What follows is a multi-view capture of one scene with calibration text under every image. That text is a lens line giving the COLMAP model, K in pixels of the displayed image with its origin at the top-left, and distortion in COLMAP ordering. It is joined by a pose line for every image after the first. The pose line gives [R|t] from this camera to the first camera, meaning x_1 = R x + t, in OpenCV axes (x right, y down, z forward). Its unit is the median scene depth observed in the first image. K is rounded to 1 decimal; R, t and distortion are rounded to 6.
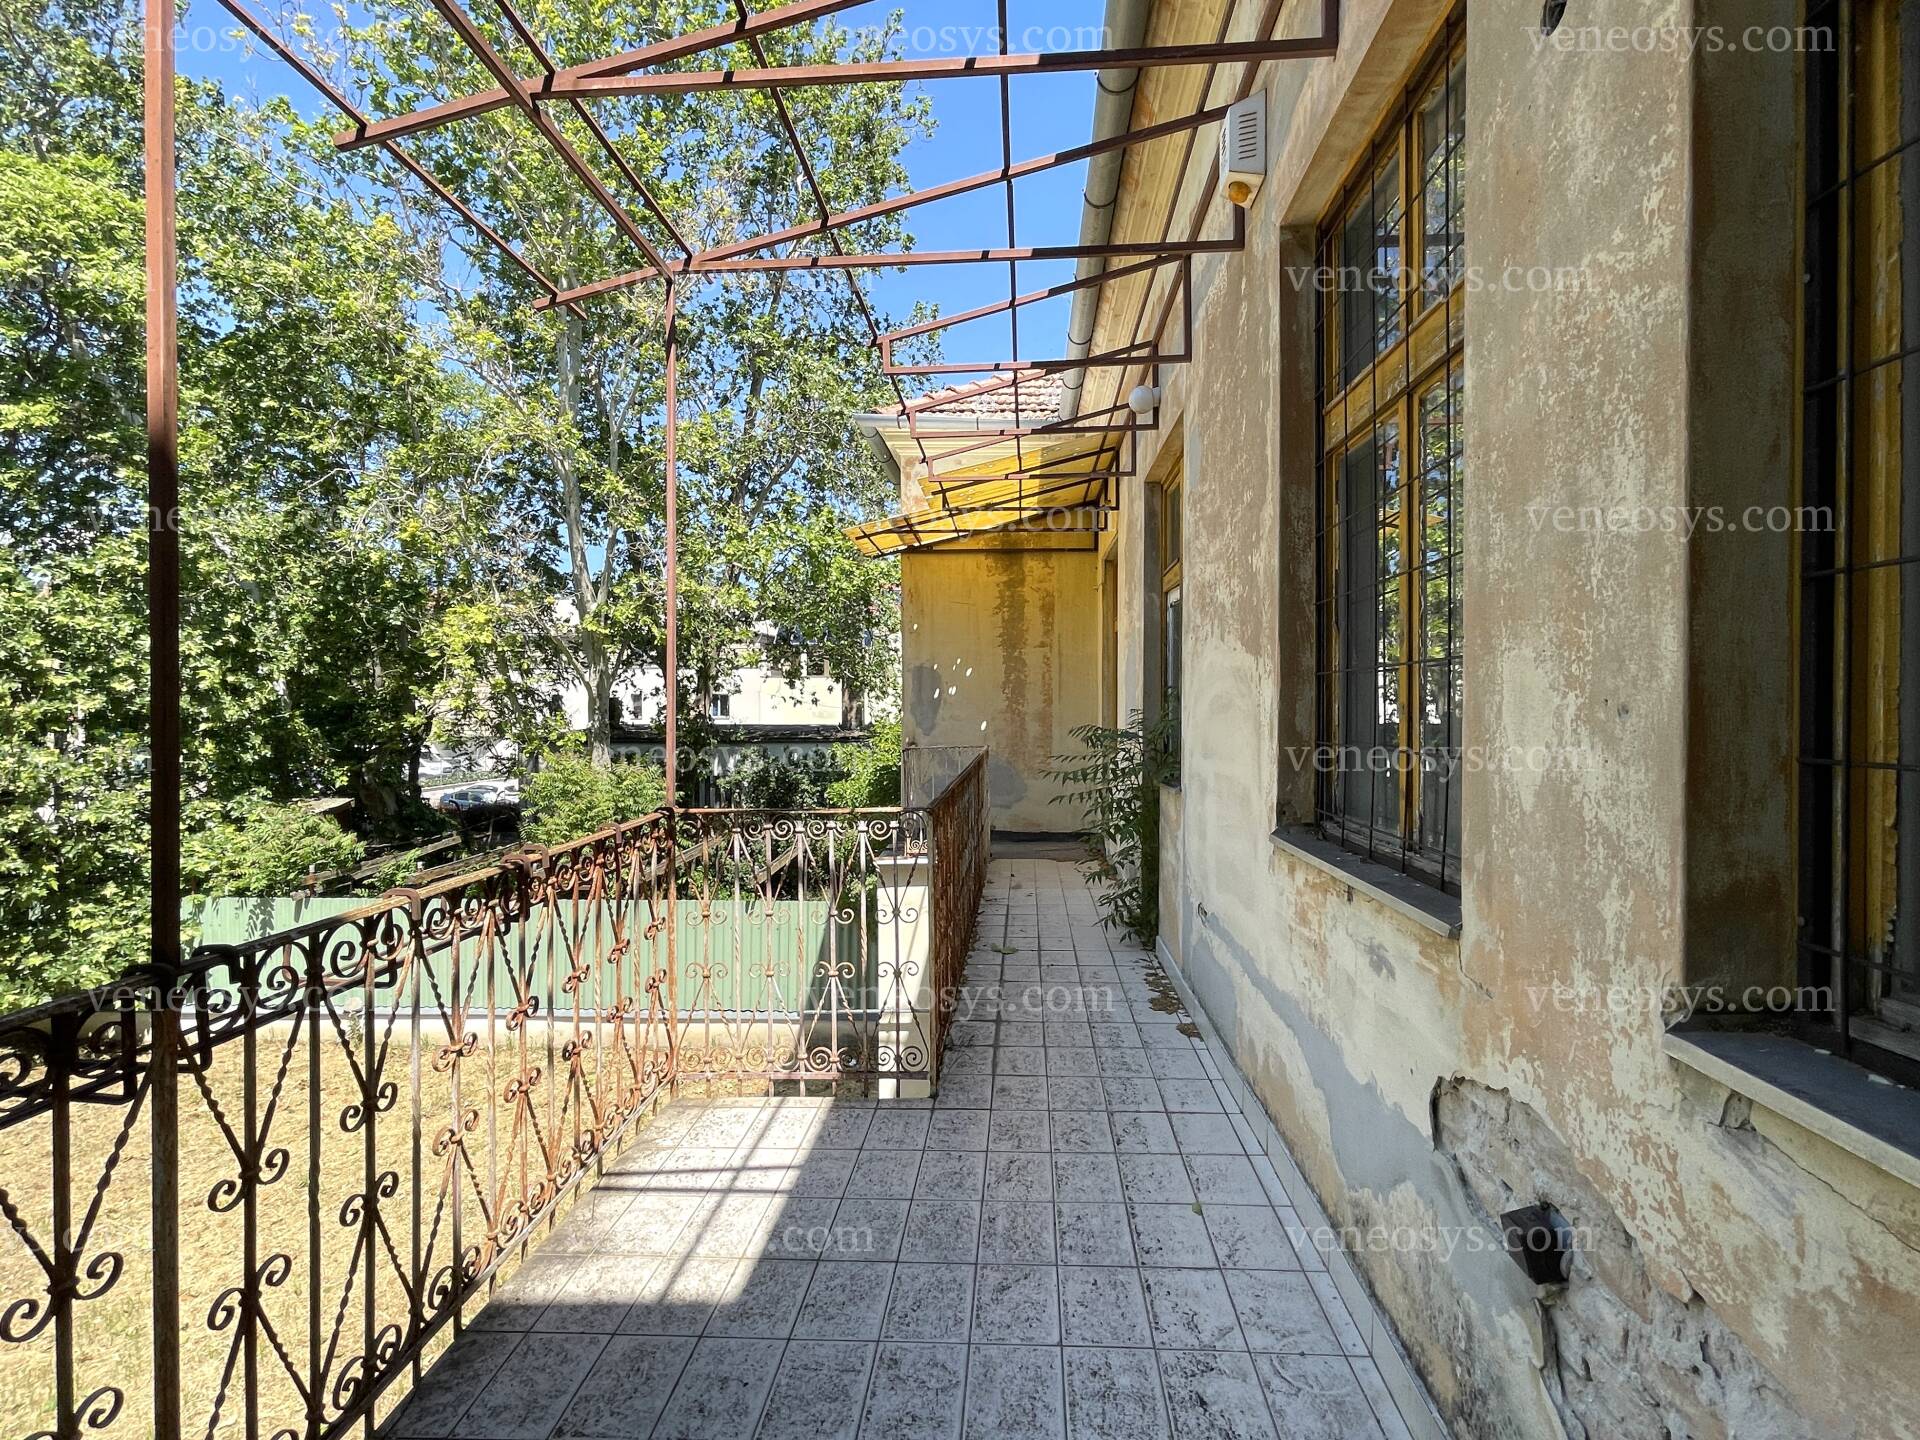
lens RADIAL K [[939.0, 0, 981.9], [0, 939.0, 722.1], [0, 0, 1]] dist [-0.015635, 0.009304]
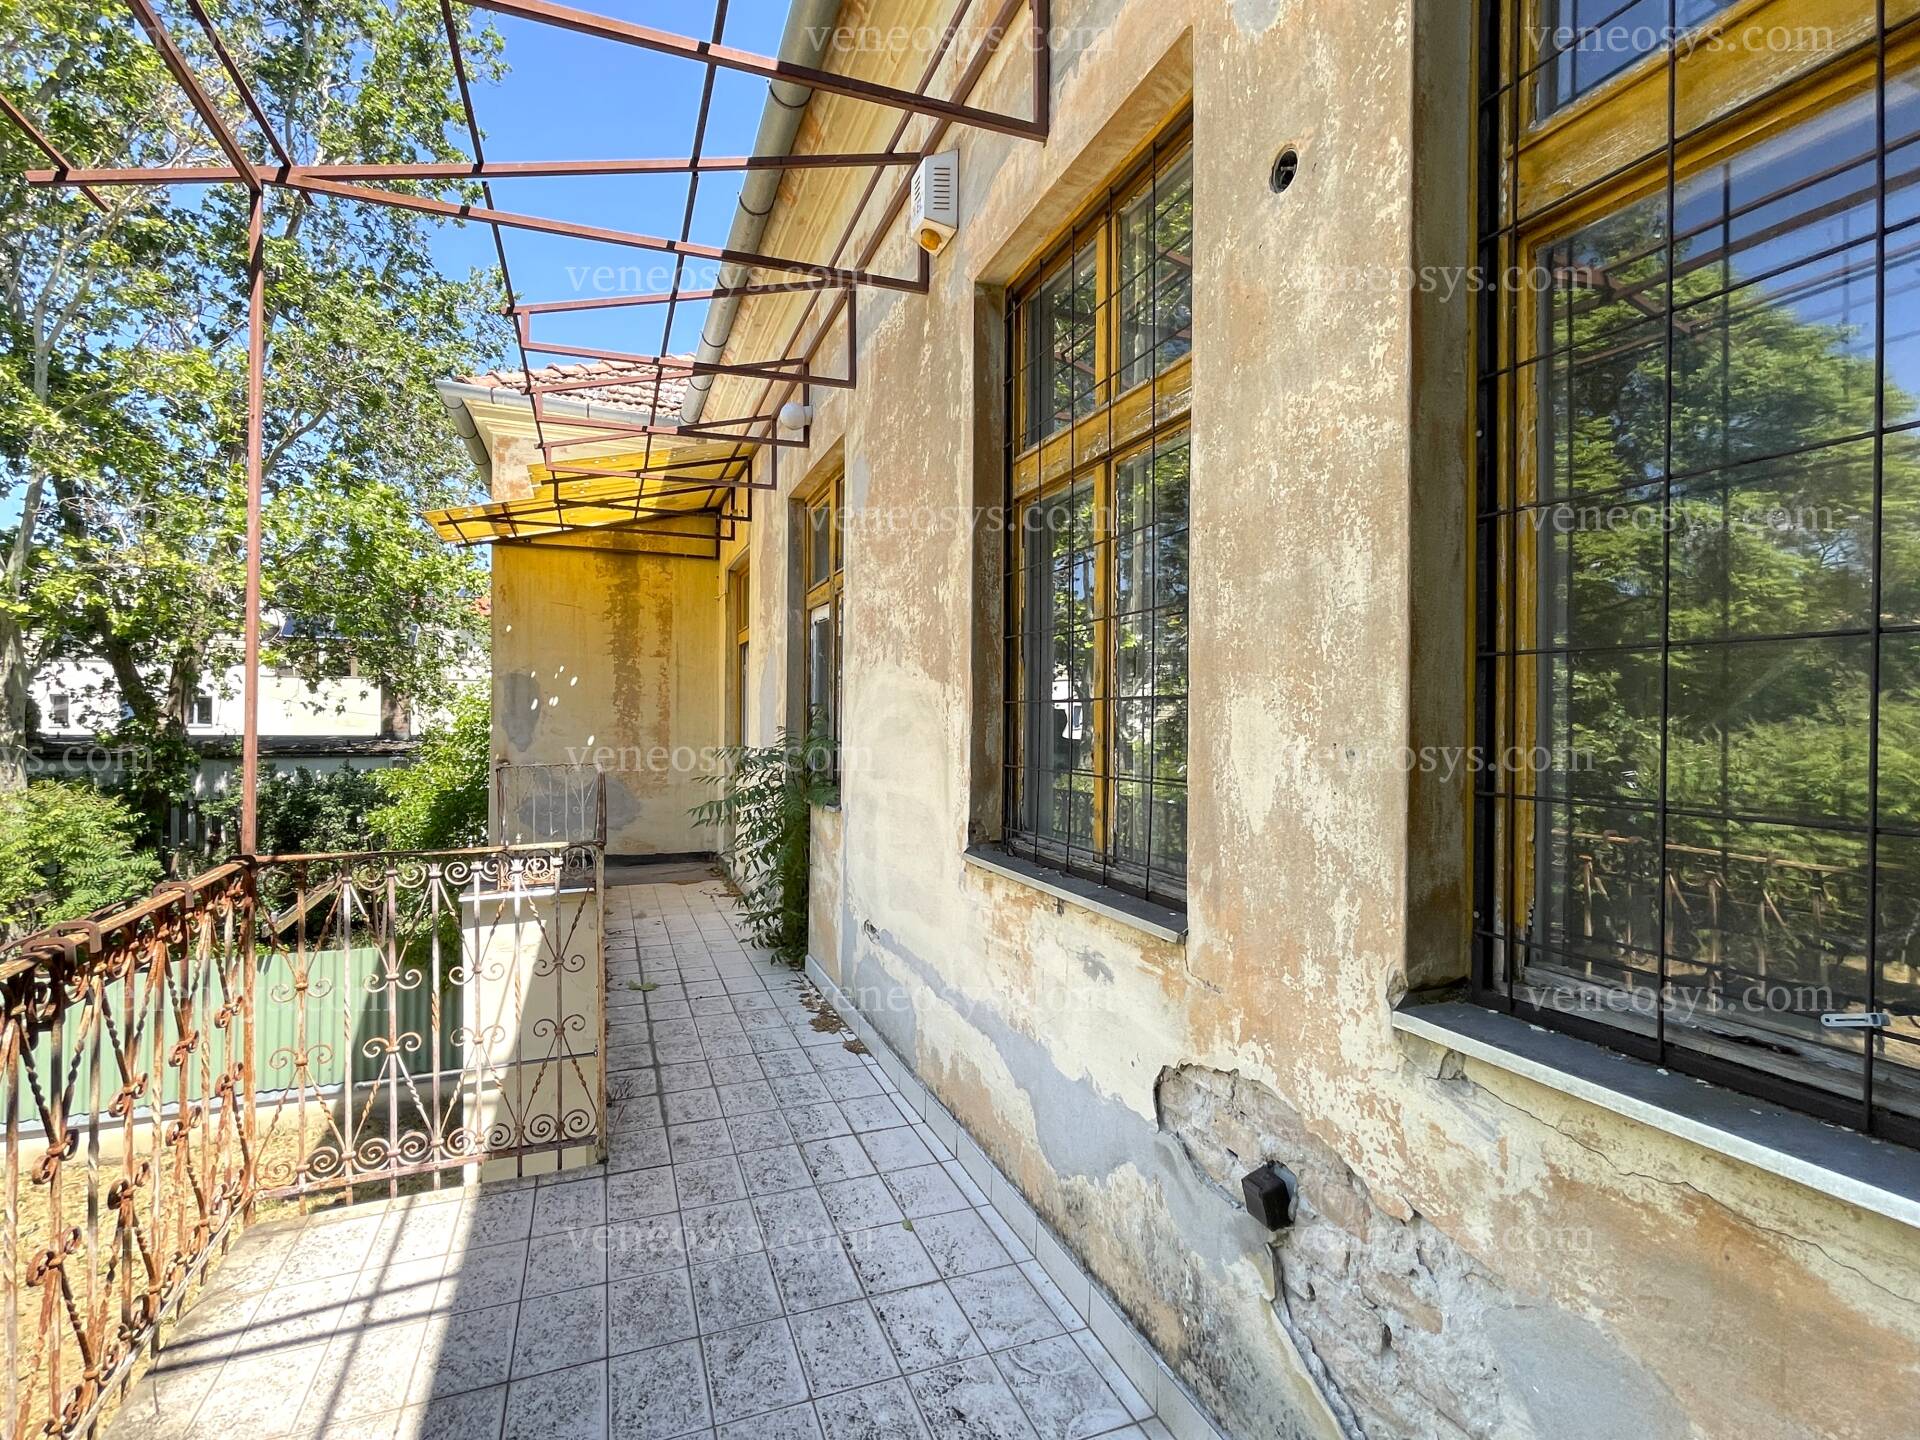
lens RADIAL K [[939.0, 0, 981.9], [0, 939.0, 722.1], [0, 0, 1]] dist [-0.015635, 0.009304]
pose [[0.907636, 0.007717, 0.419687, -0.131919], [-0.003178, 0.999929, -0.011513, -0.017581], [-0.419746, 0.009116, 0.907596, 0.035148]]
